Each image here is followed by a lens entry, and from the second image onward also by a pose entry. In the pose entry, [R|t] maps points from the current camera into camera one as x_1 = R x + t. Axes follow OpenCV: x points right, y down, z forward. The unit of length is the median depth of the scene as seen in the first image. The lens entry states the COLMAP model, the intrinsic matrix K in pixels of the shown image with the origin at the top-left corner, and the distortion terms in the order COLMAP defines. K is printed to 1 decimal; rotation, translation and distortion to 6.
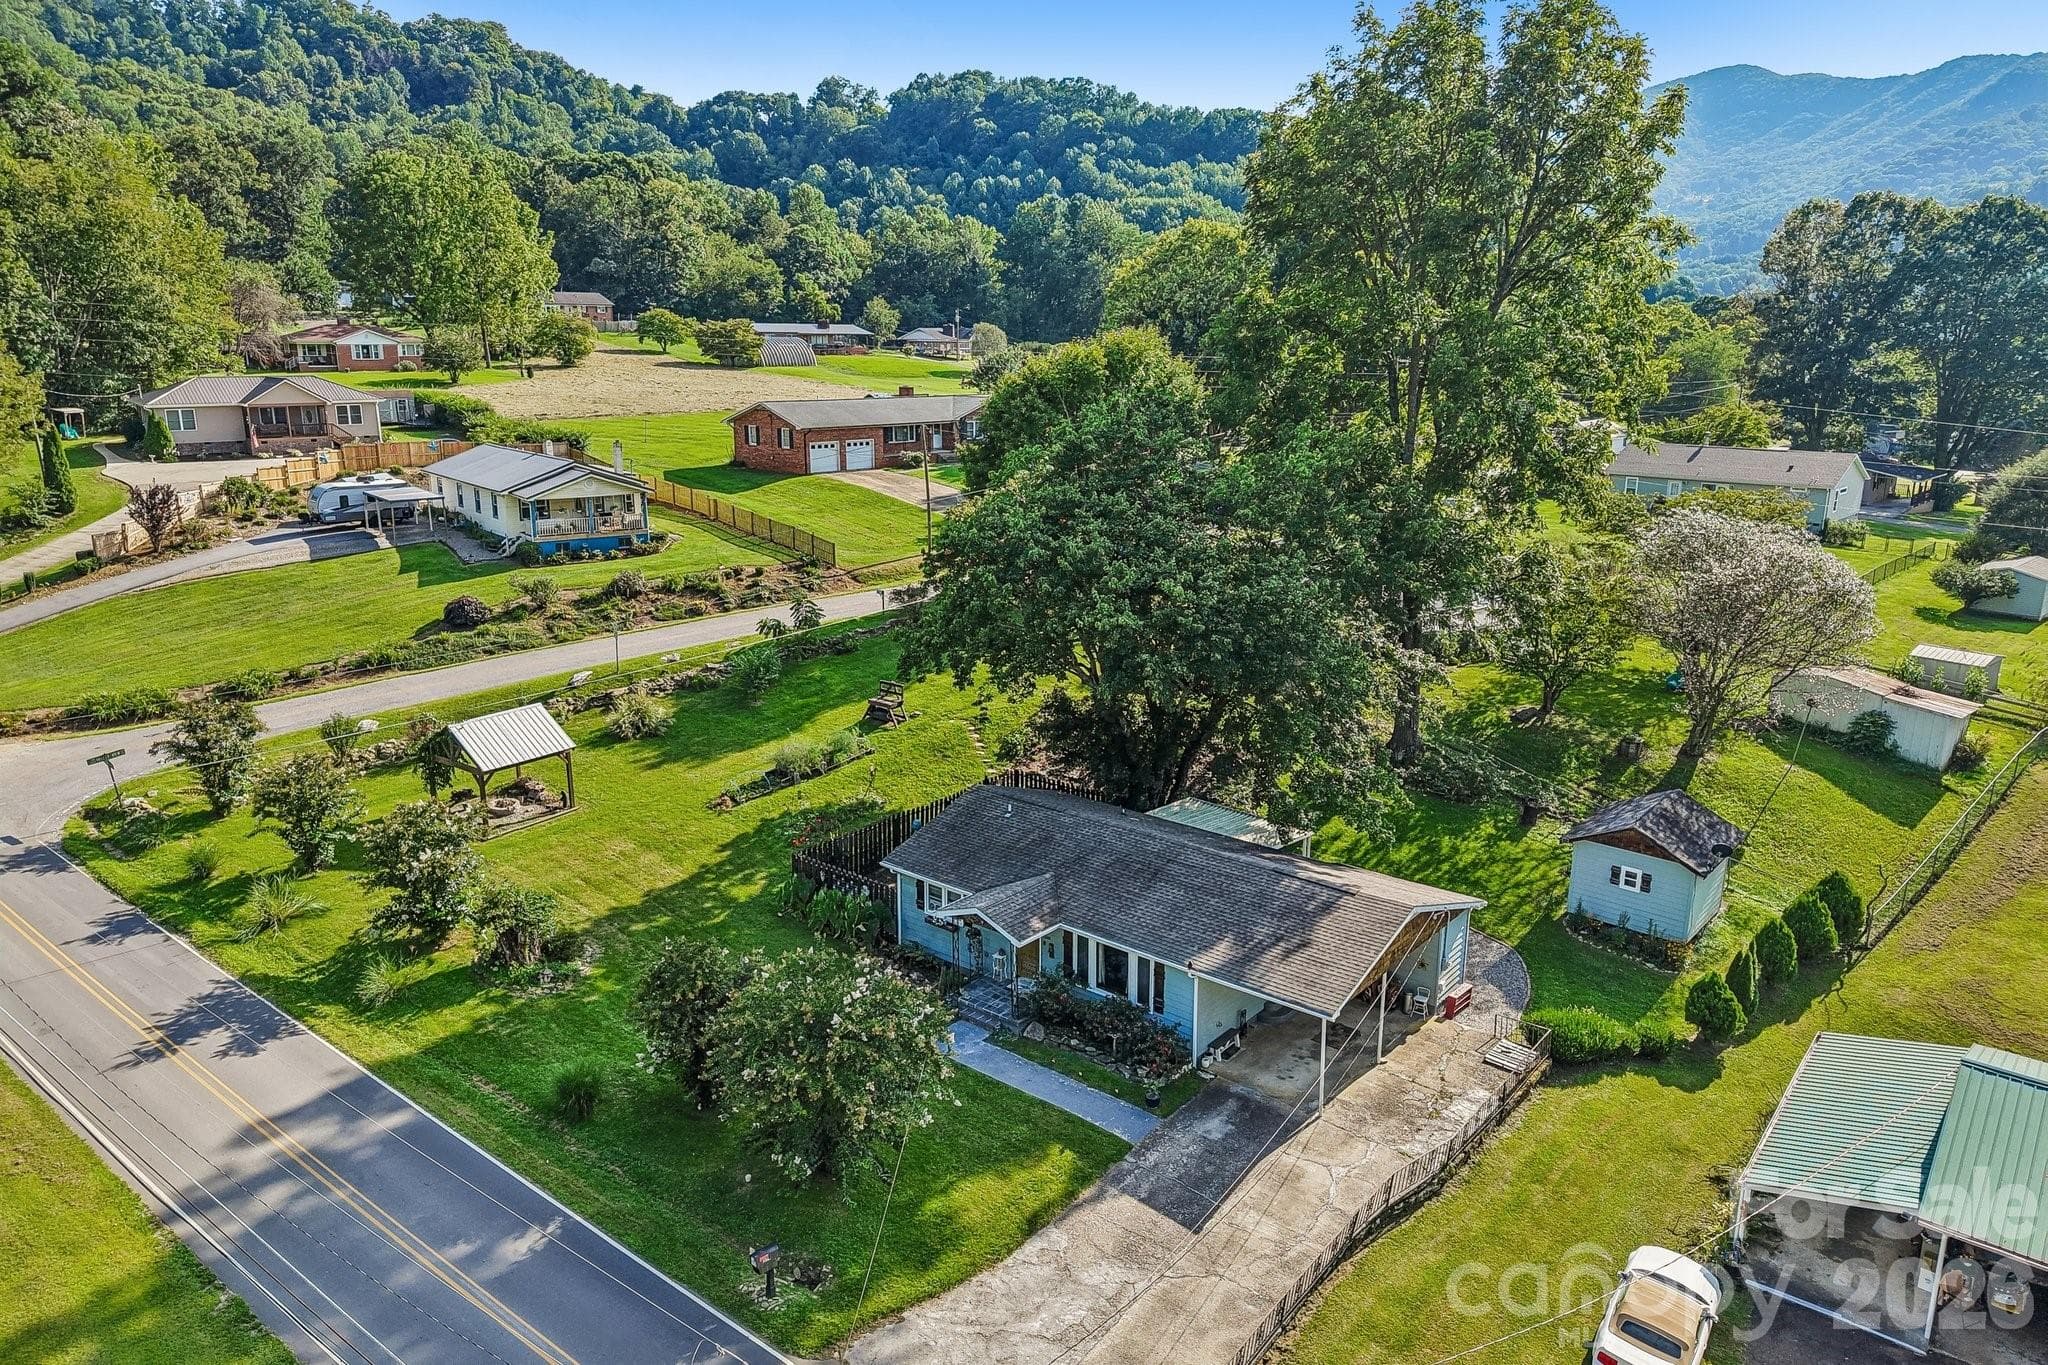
lens RADIAL K [[1448.2, 0, 1024.7], [0, 1448.2, 625.8], [0, 0, 1]] dist [0.061886, -0.083467]
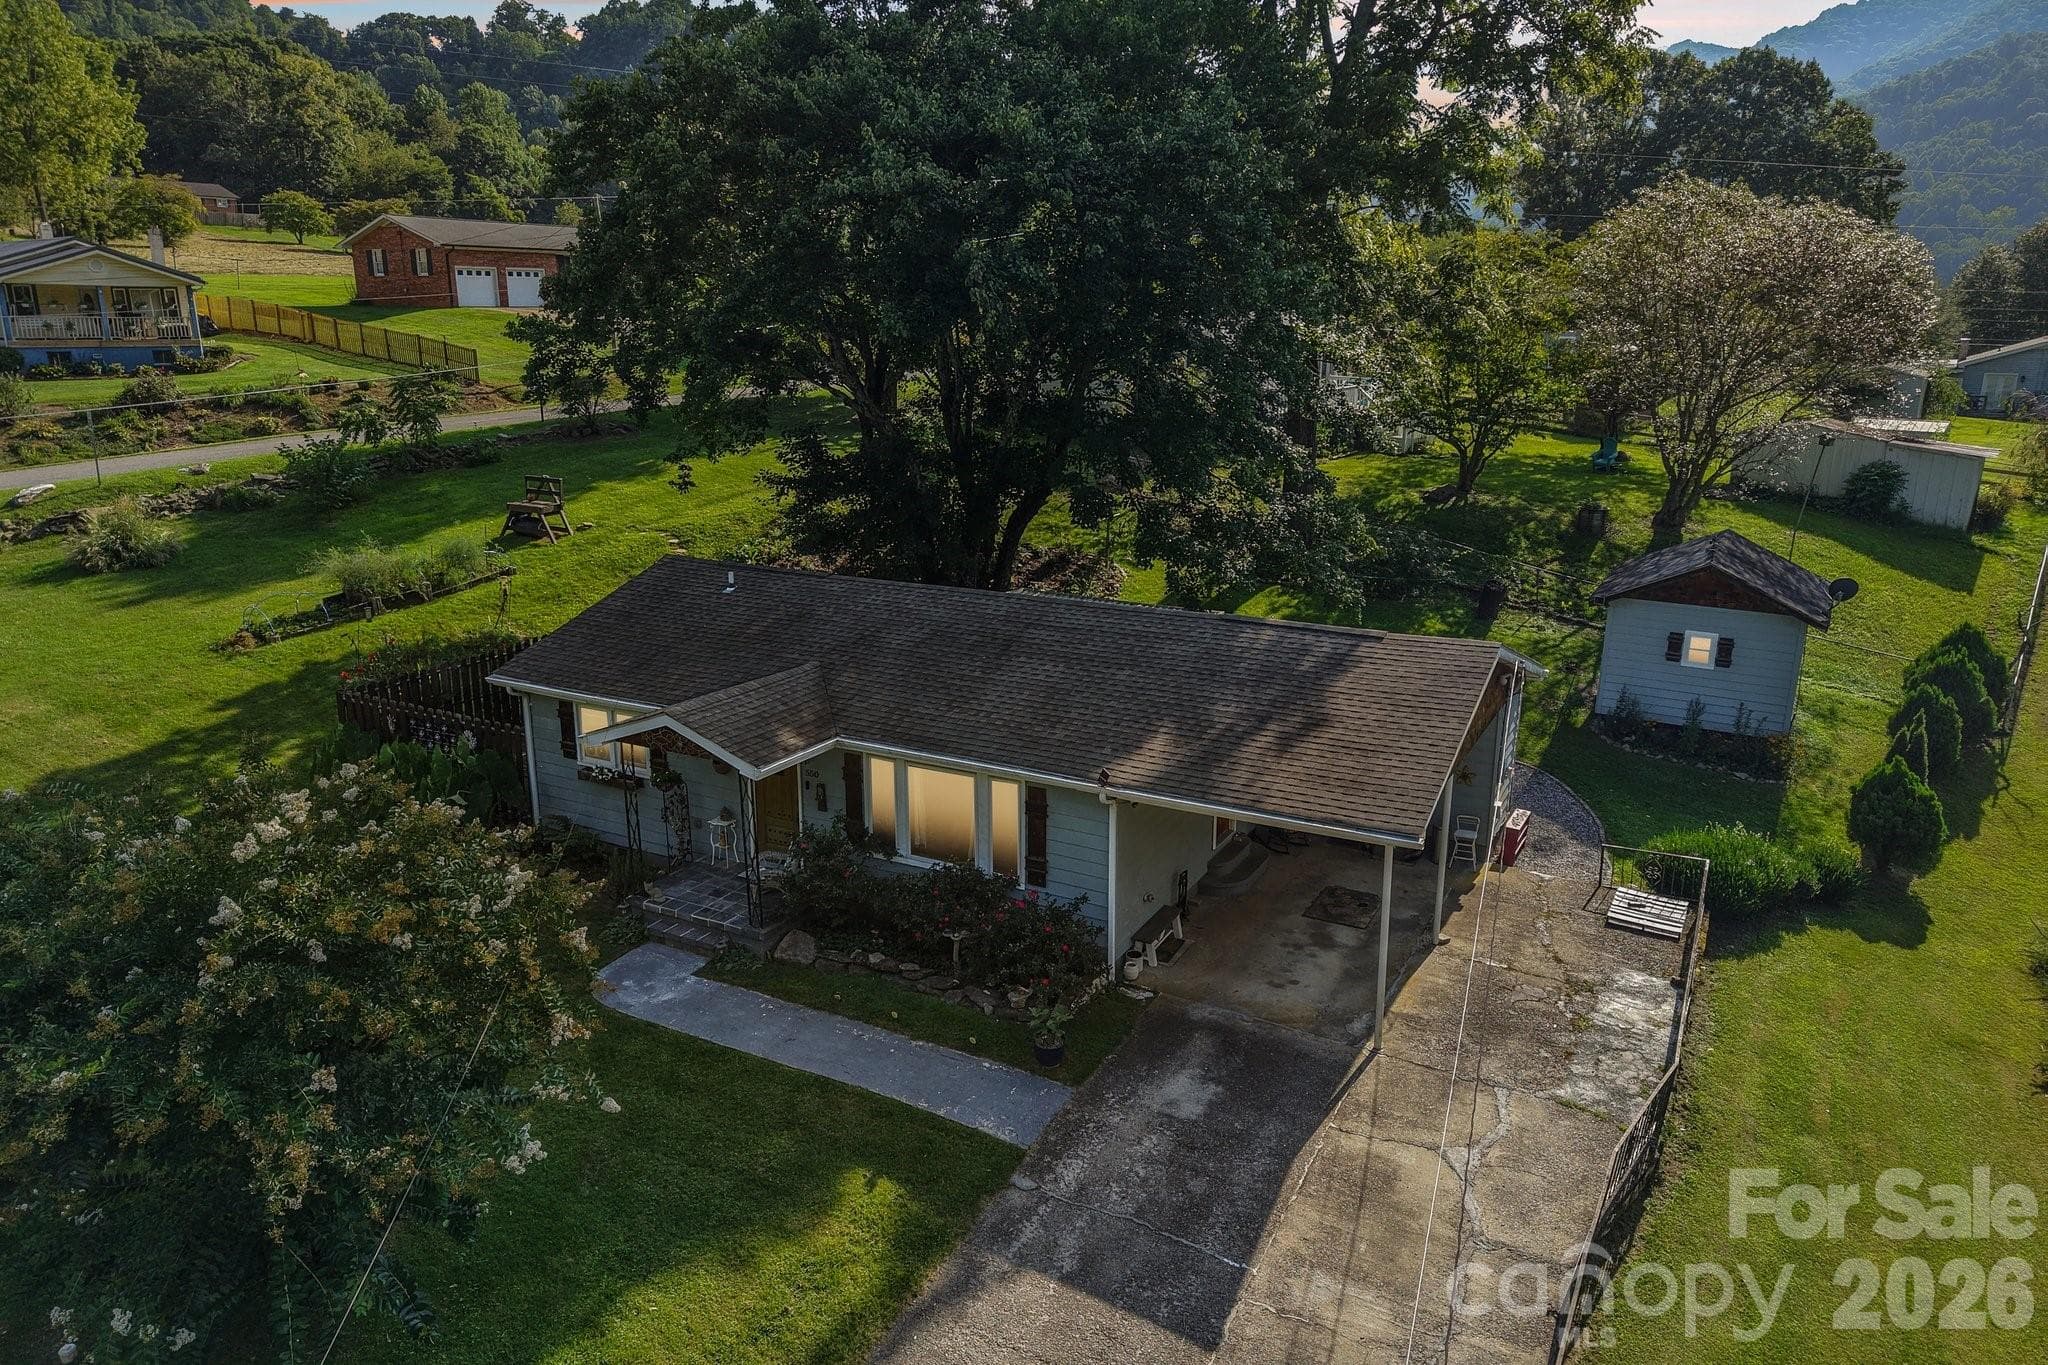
lens RADIAL K [[1448.2, 0, 1024.7], [0, 1448.2, 625.8], [0, 0, 1]] dist [0.061886, -0.083467]
pose [[0.982697, -0.049825, 0.178394, 0.000292], [0.046846, 0.998684, 0.020878, 0.128055], [-0.179200, -0.012160, 0.983738, 0.388268]]
